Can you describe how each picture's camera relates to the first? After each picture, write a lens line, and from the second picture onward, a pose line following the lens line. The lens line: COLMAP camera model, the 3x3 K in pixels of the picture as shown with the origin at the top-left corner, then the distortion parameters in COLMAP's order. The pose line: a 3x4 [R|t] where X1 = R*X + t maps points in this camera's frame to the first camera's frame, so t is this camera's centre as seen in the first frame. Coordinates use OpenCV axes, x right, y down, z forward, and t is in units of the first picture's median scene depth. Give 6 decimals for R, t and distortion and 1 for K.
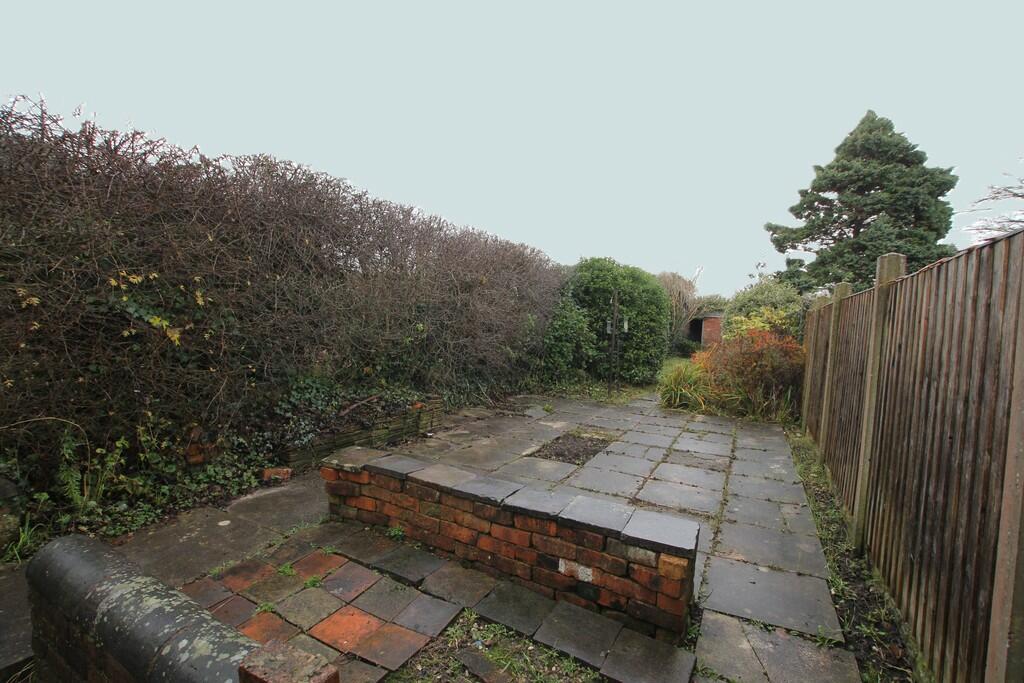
lens RADIAL K [[458.7, 0, 512.0], [0, 458.7, 341.5], [0, 0, 1]] dist [-0.024081, 0.000292]
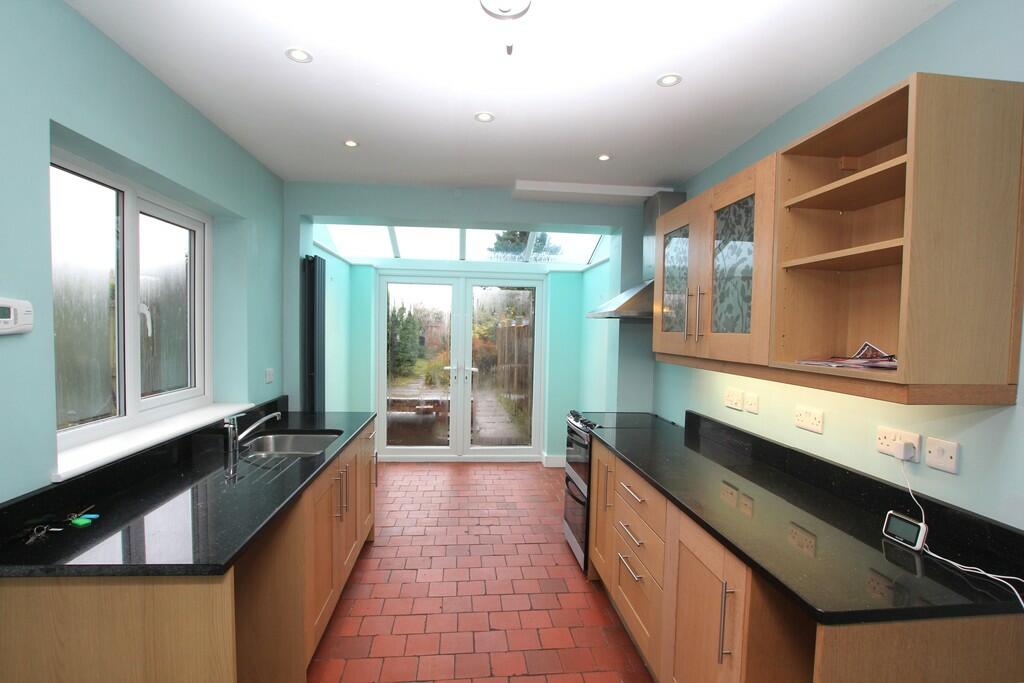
lens RADIAL K [[458.7, 0, 512.0], [0, 458.7, 341.5], [0, 0, 1]] dist [-0.024081, 0.000292]
pose [[0.815968, -0.024598, 0.577573, -0.315178], [0.049323, 0.998414, -0.027160, 0.040559], [-0.575989, 0.050649, 0.815887, -0.461091]]
